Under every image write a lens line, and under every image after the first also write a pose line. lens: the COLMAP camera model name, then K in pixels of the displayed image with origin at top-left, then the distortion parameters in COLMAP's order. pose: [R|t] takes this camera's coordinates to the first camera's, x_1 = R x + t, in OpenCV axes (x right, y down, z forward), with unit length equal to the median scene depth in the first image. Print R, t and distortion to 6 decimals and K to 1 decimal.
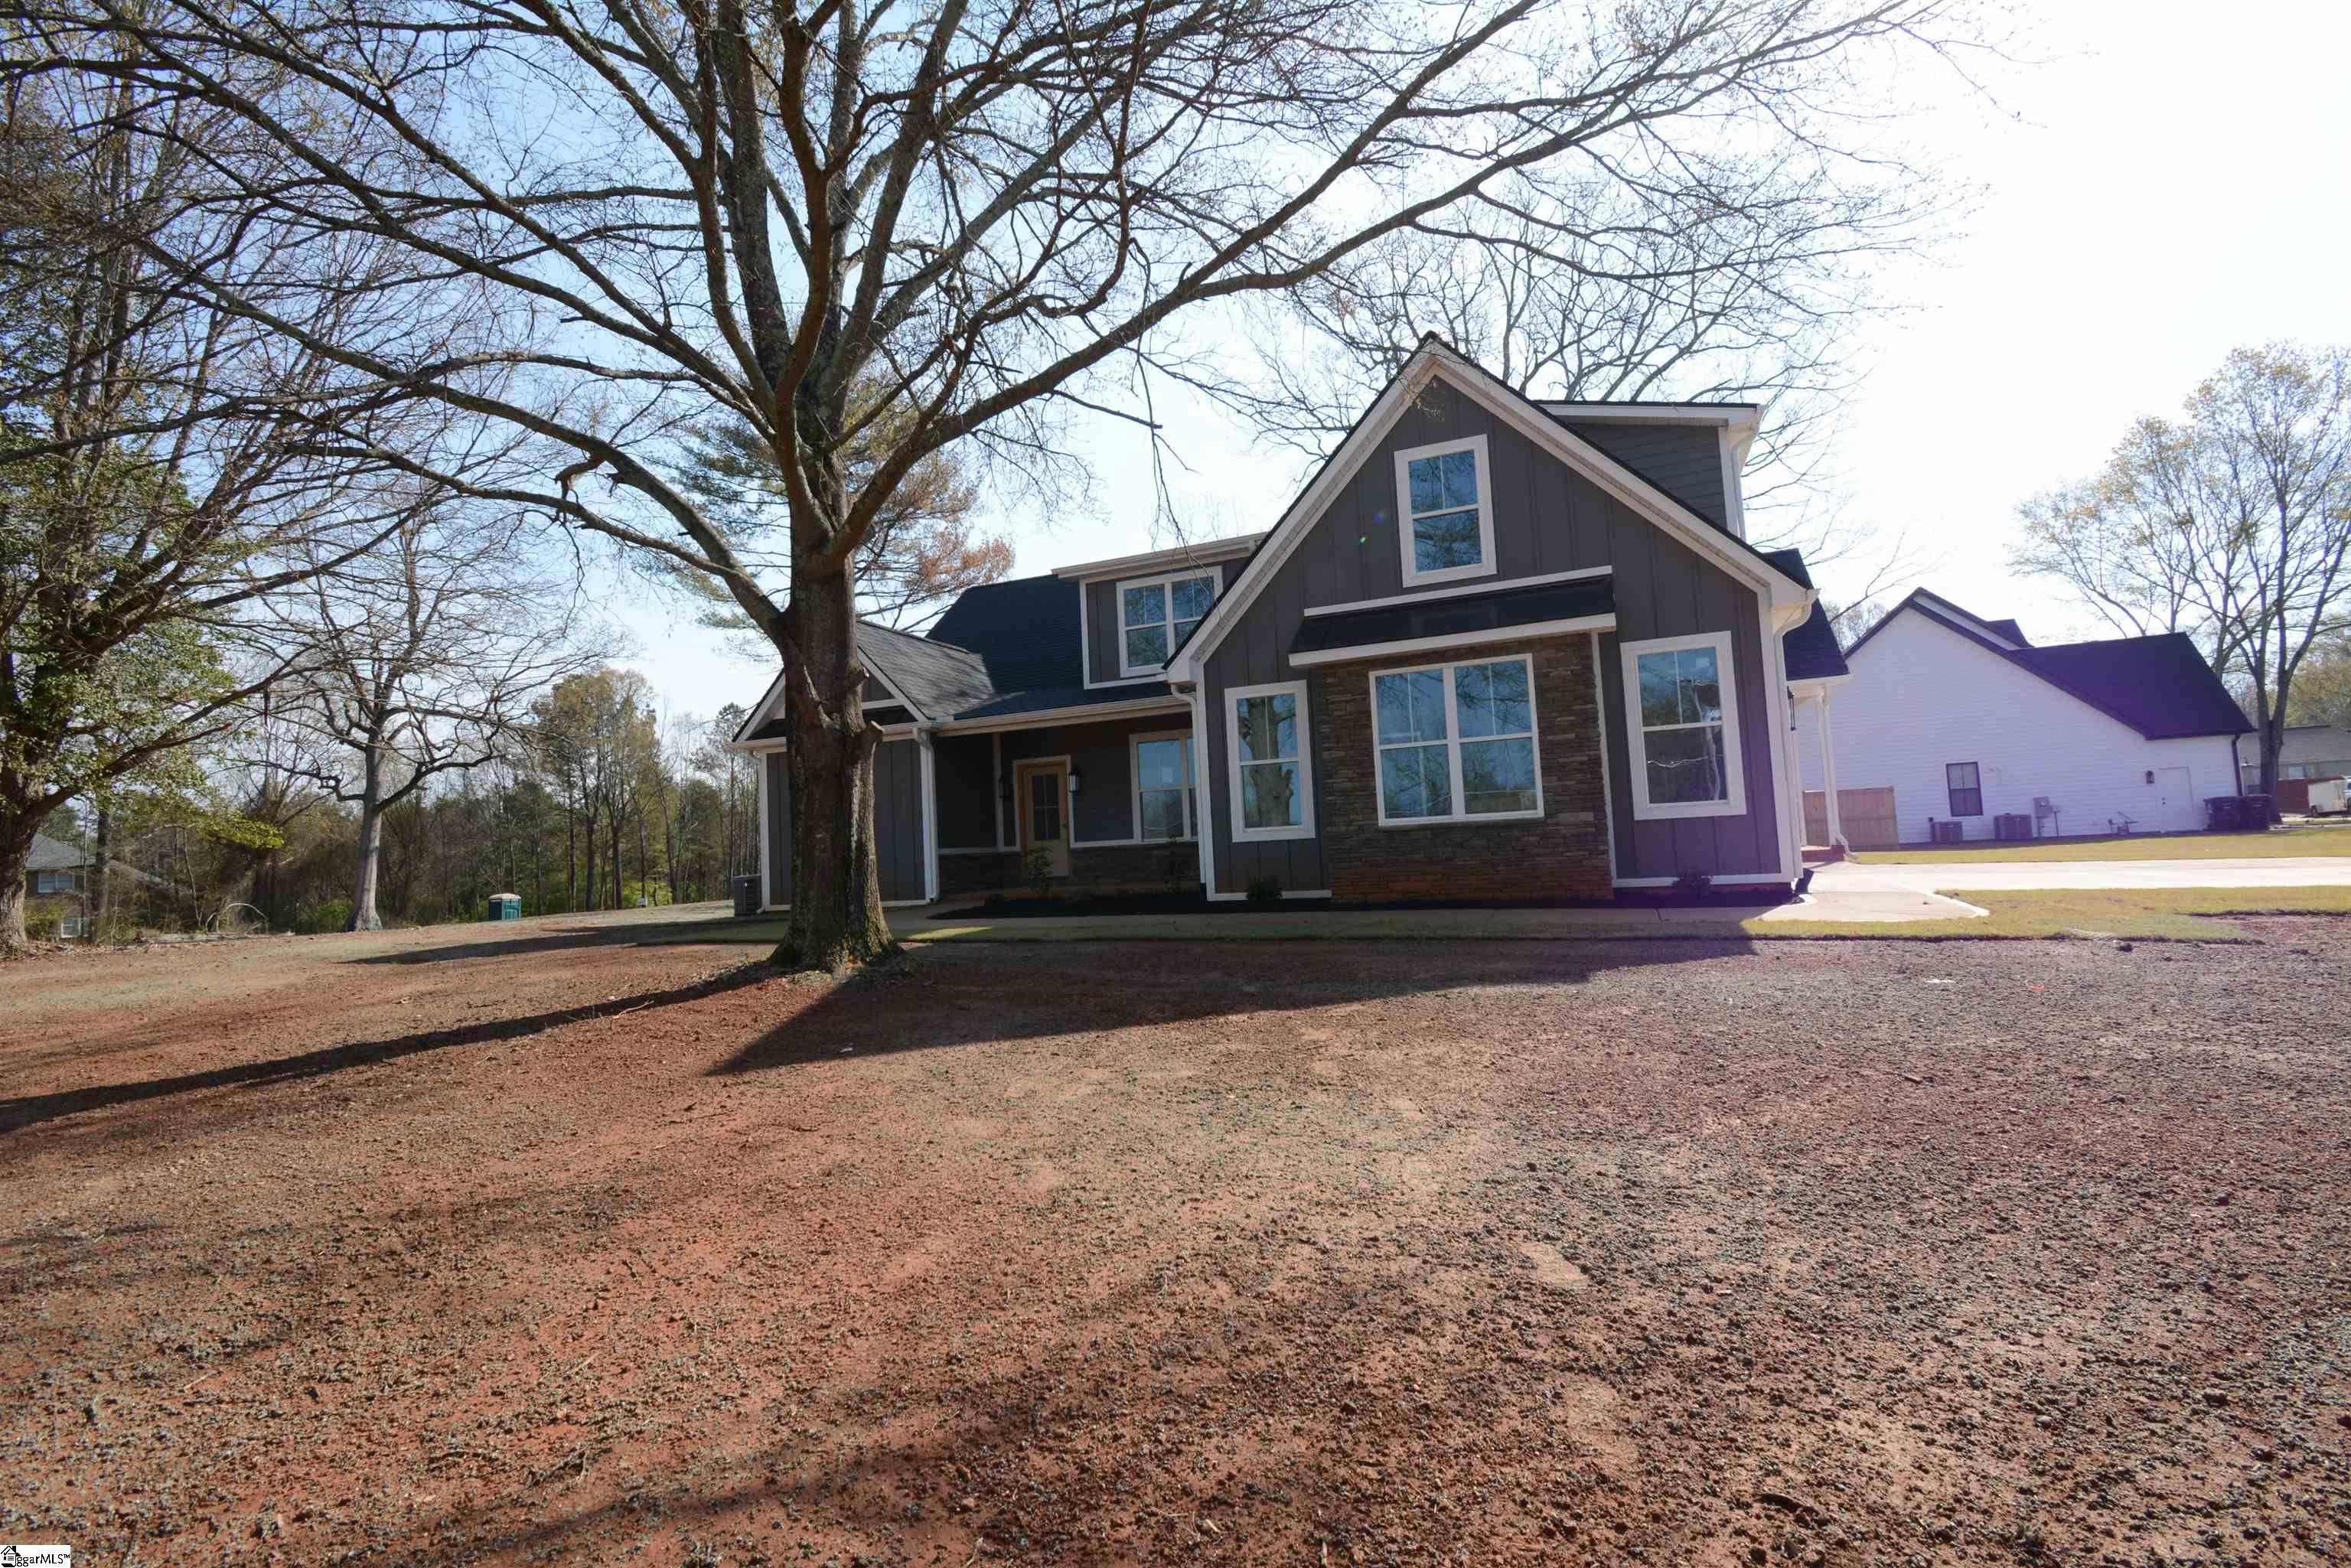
lens RADIAL K [[1041.6, 0, 1168.1], [0, 1041.6, 780.7], [0, 0, 1]] dist [-0.002699, -0.000373]
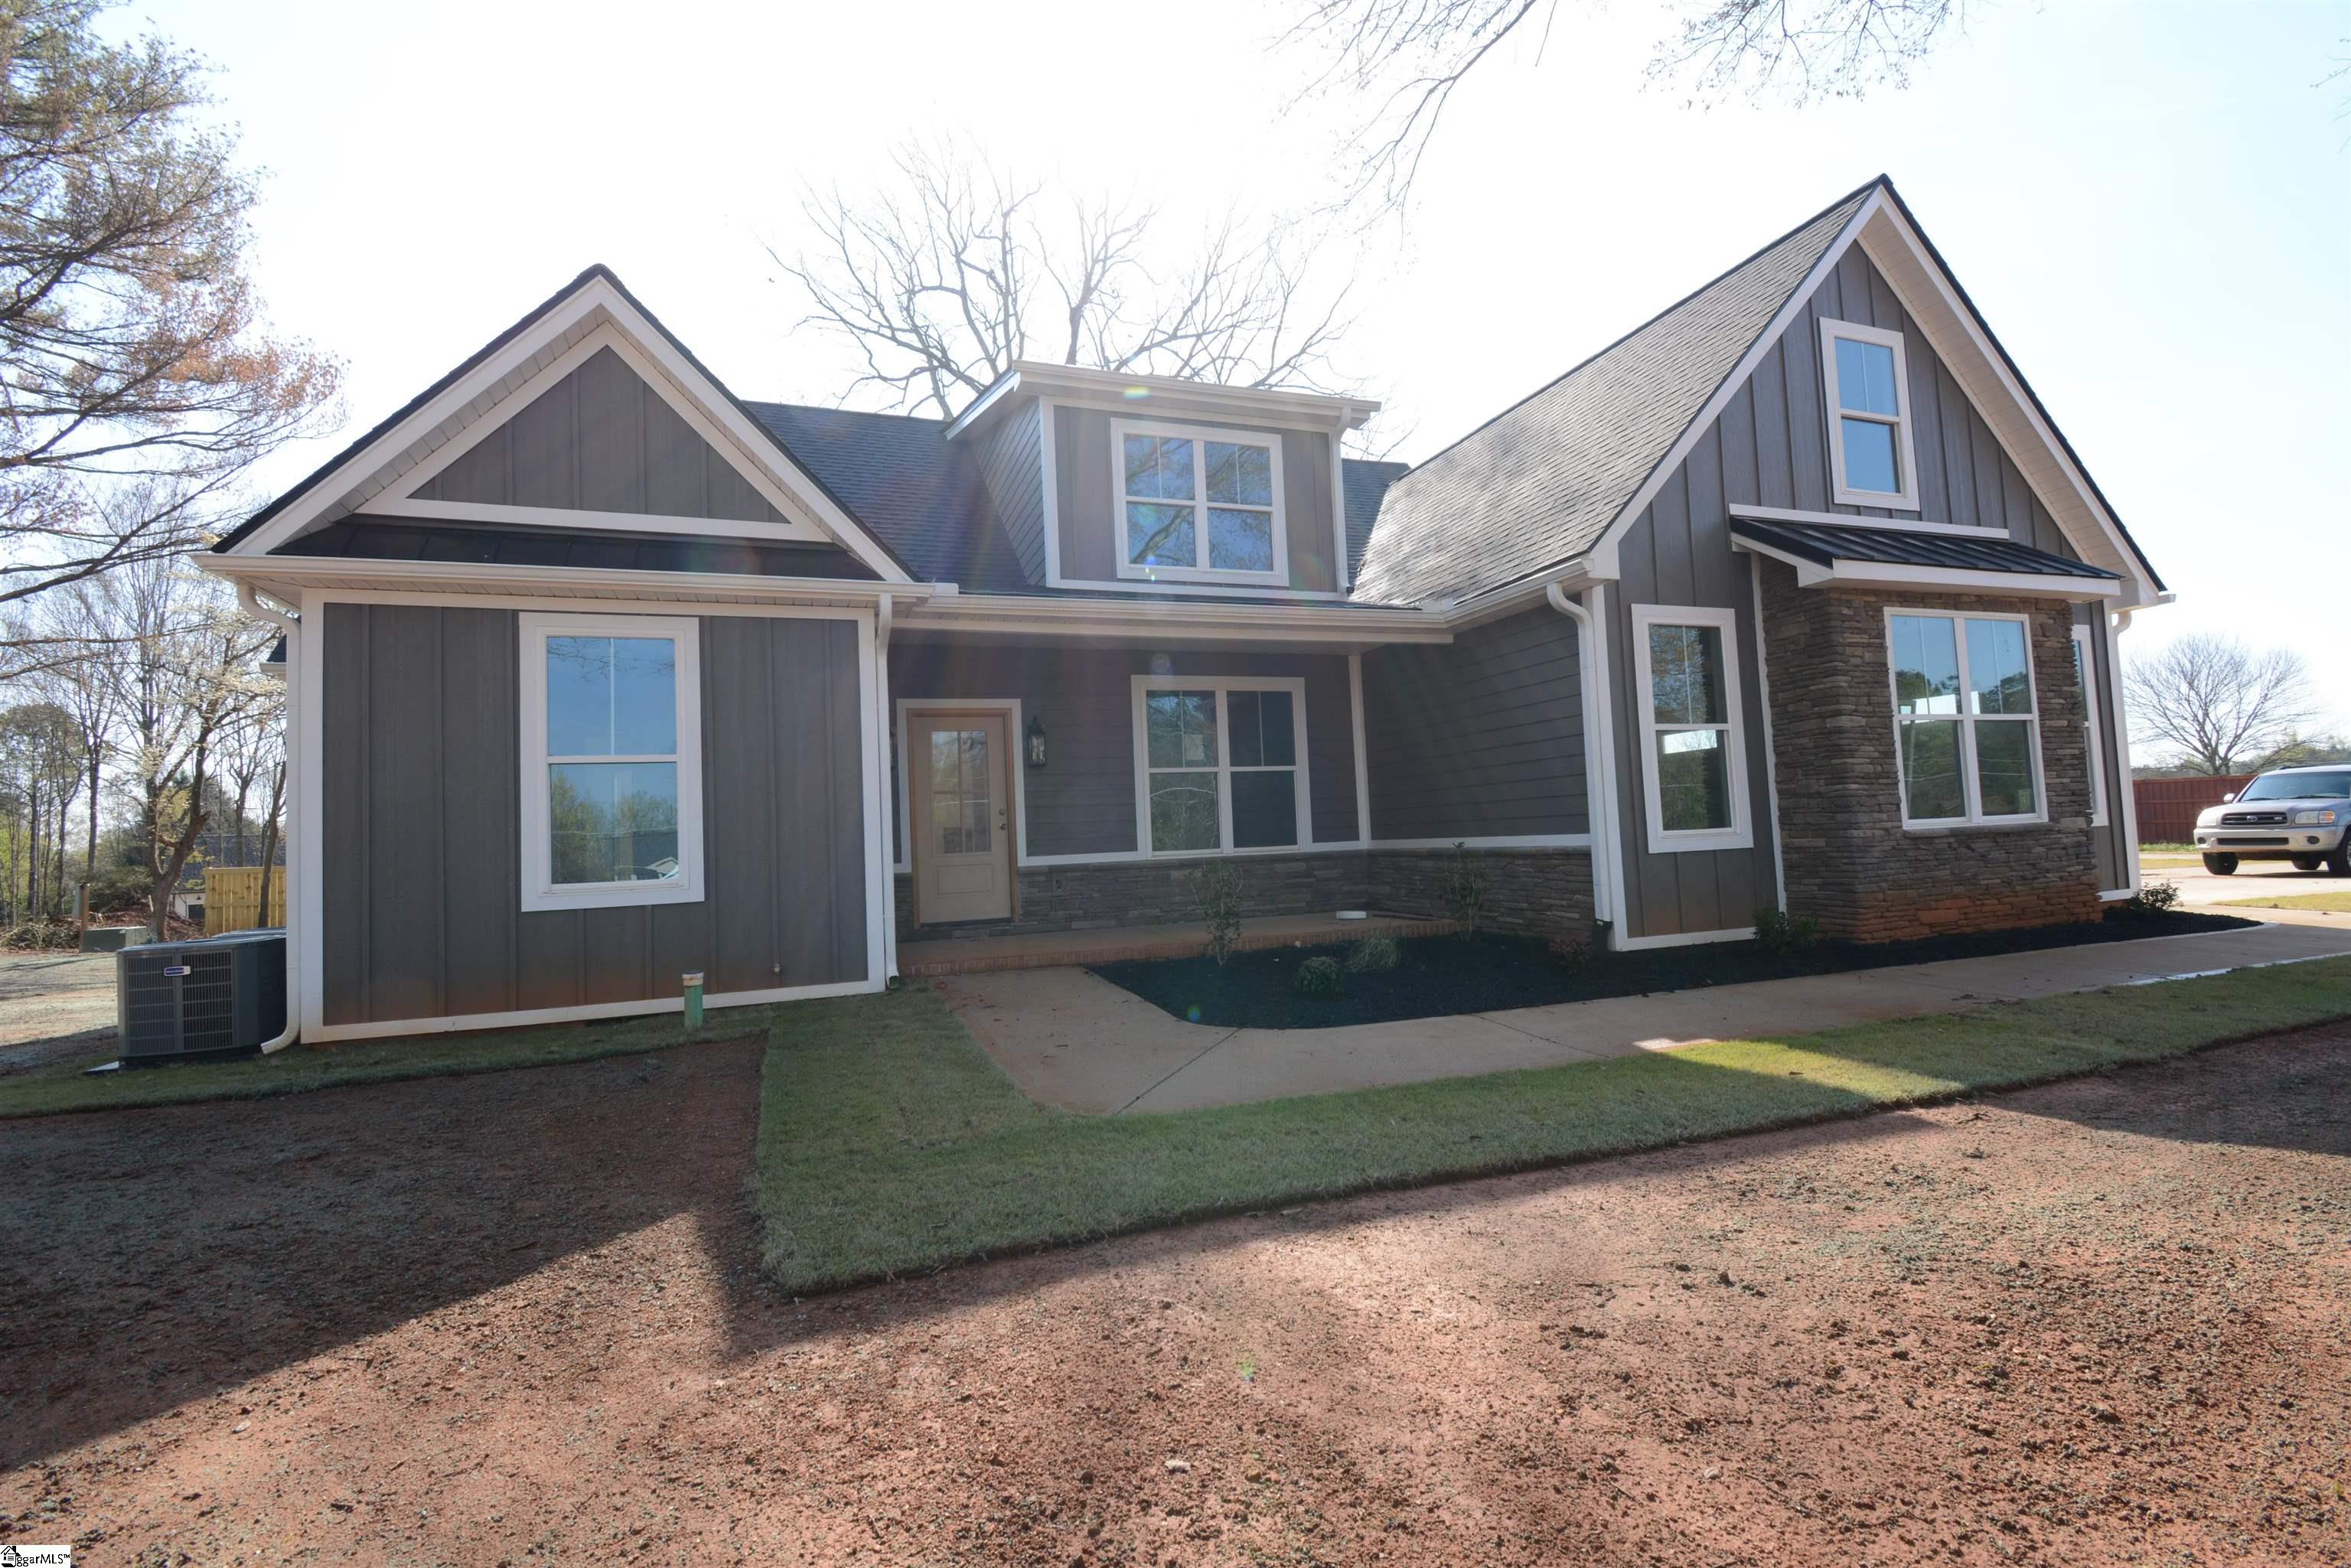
lens RADIAL K [[1041.6, 0, 1169.3], [0, 1041.6, 779.9], [0, 0, 1]] dist [-0.002699, -0.000373]
pose [[0.735649, 0.058778, 0.674808, -0.416908], [-0.039875, 0.998258, -0.043481, 0.040040], [-0.676188, 0.005078, 0.736711, 0.547812]]
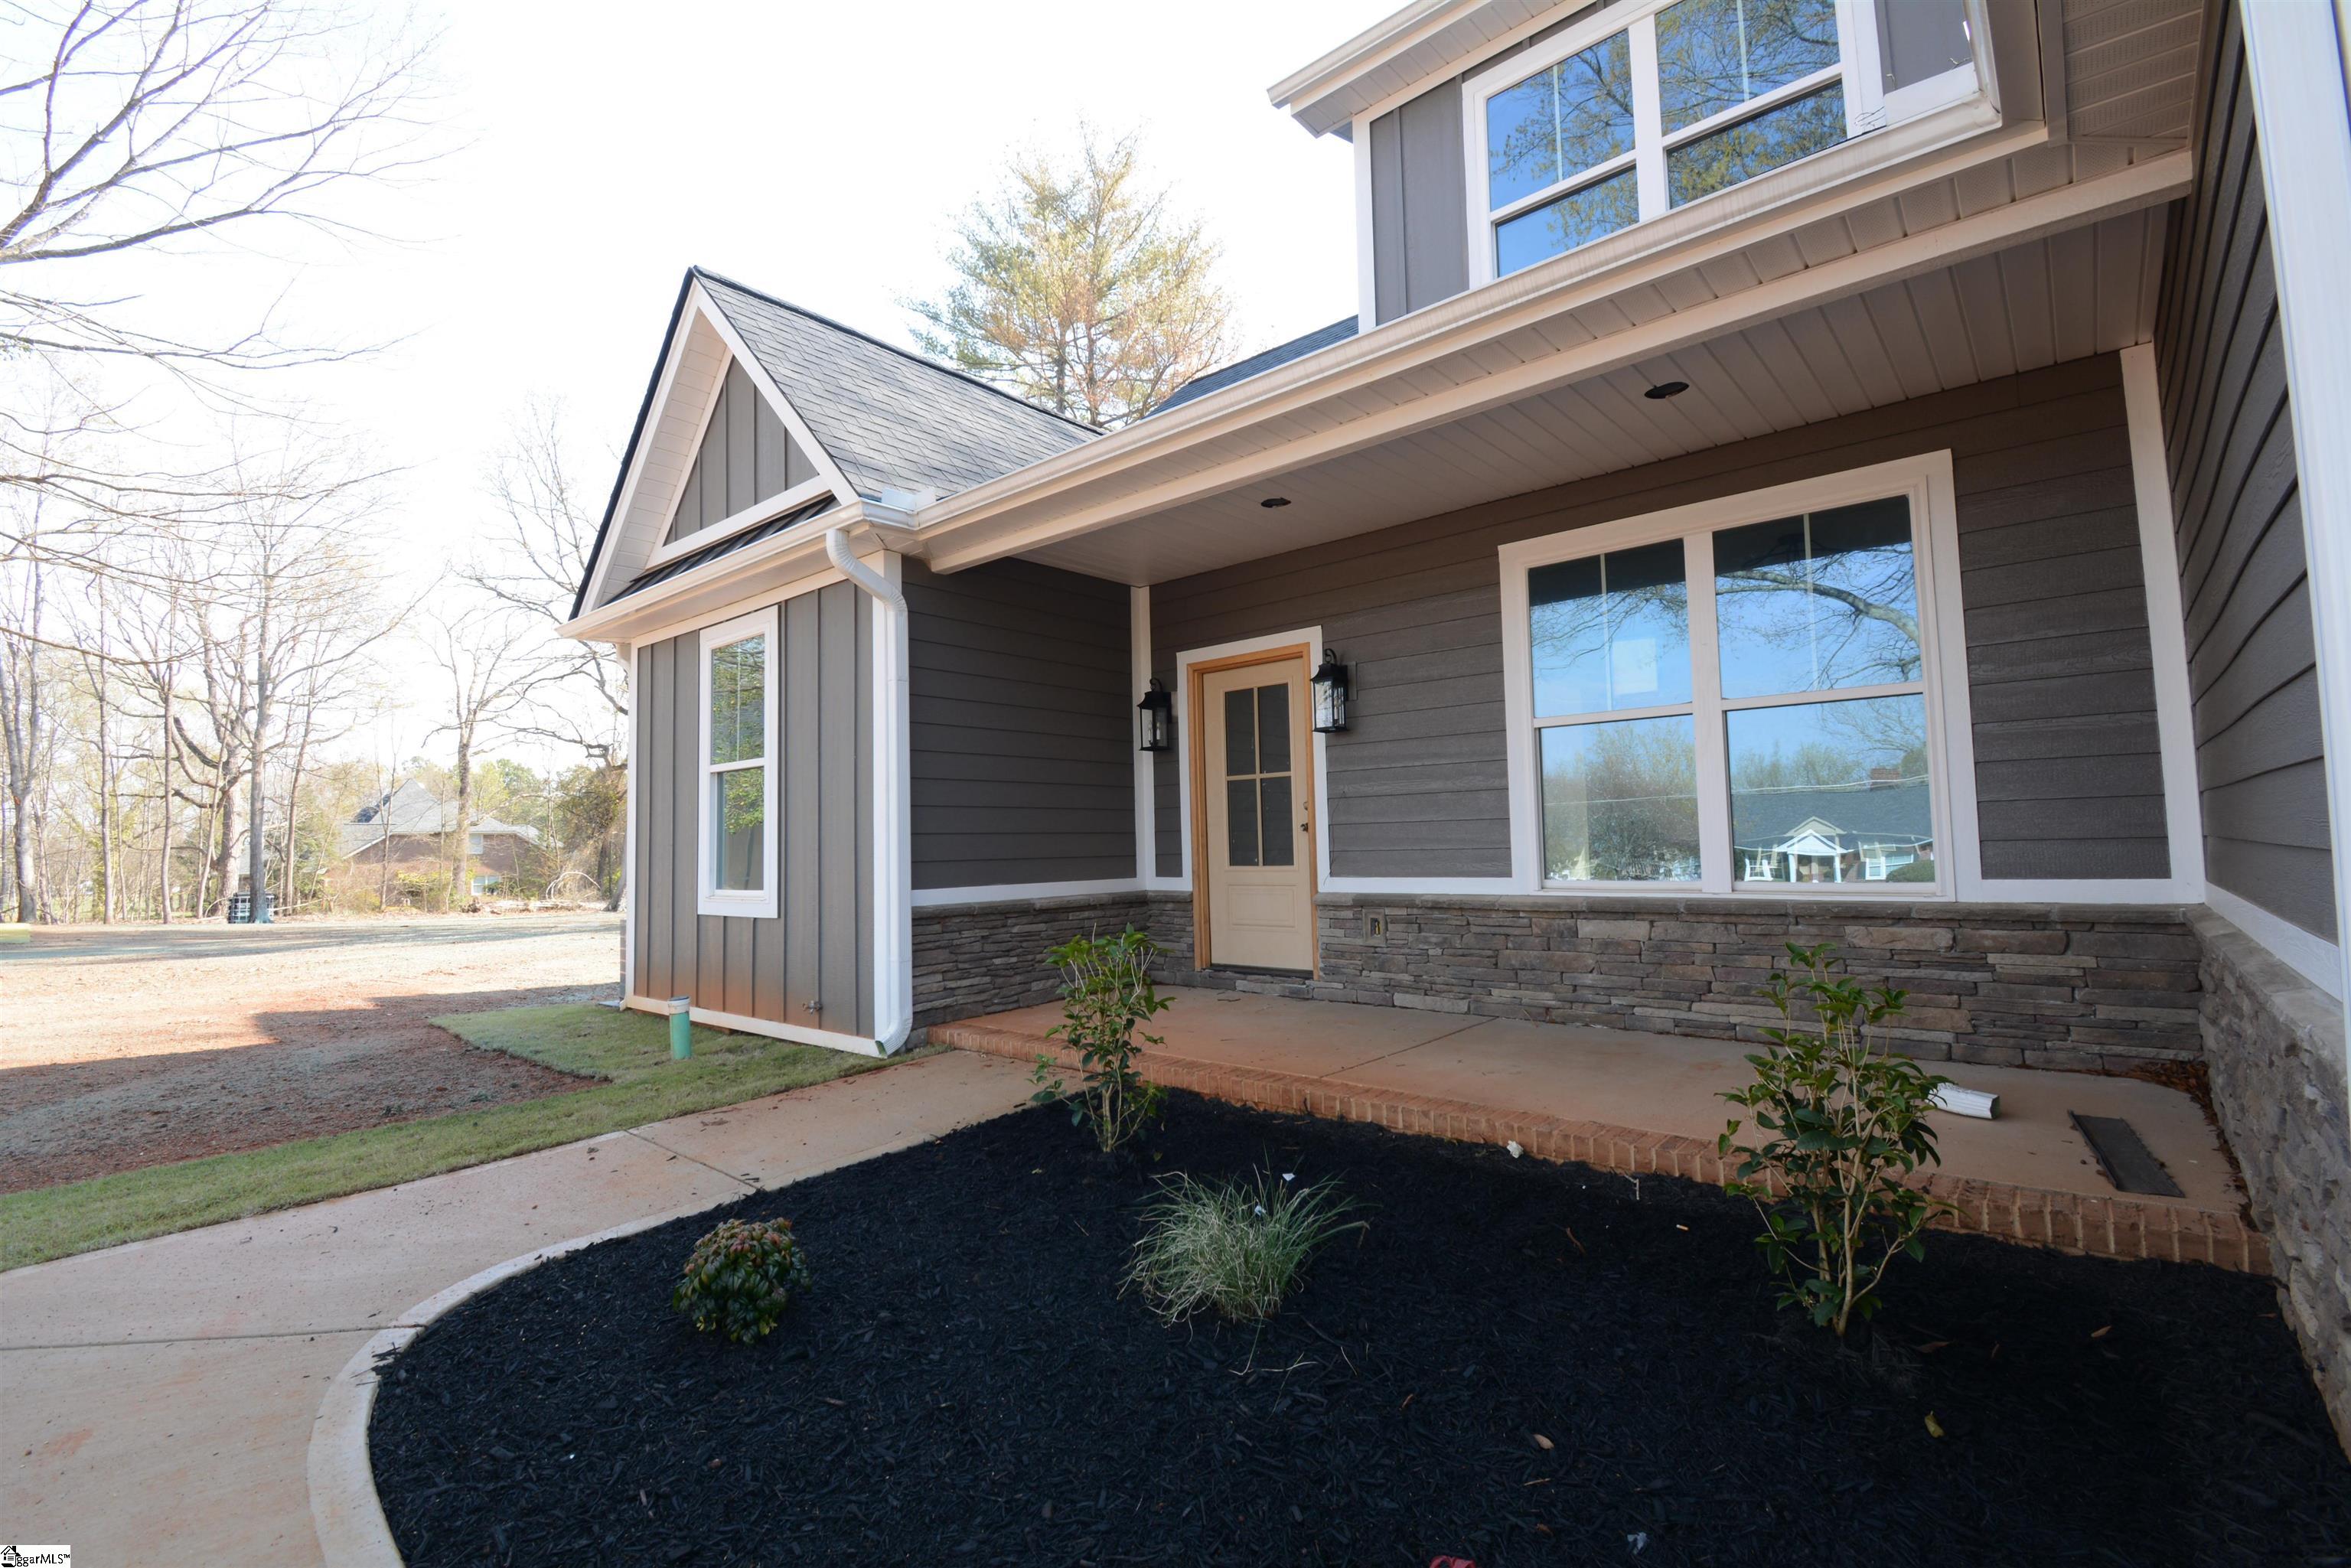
lens RADIAL K [[1041.6, 0, 1172.2], [0, 1041.6, 783.7], [0, 0, 1]] dist [-0.002699, -0.000373]
pose [[0.946397, 0.012043, -0.322781, -0.028660], [-0.005508, 0.999761, 0.021152, 0.021385], [0.322958, -0.018240, 0.946237, 0.667169]]
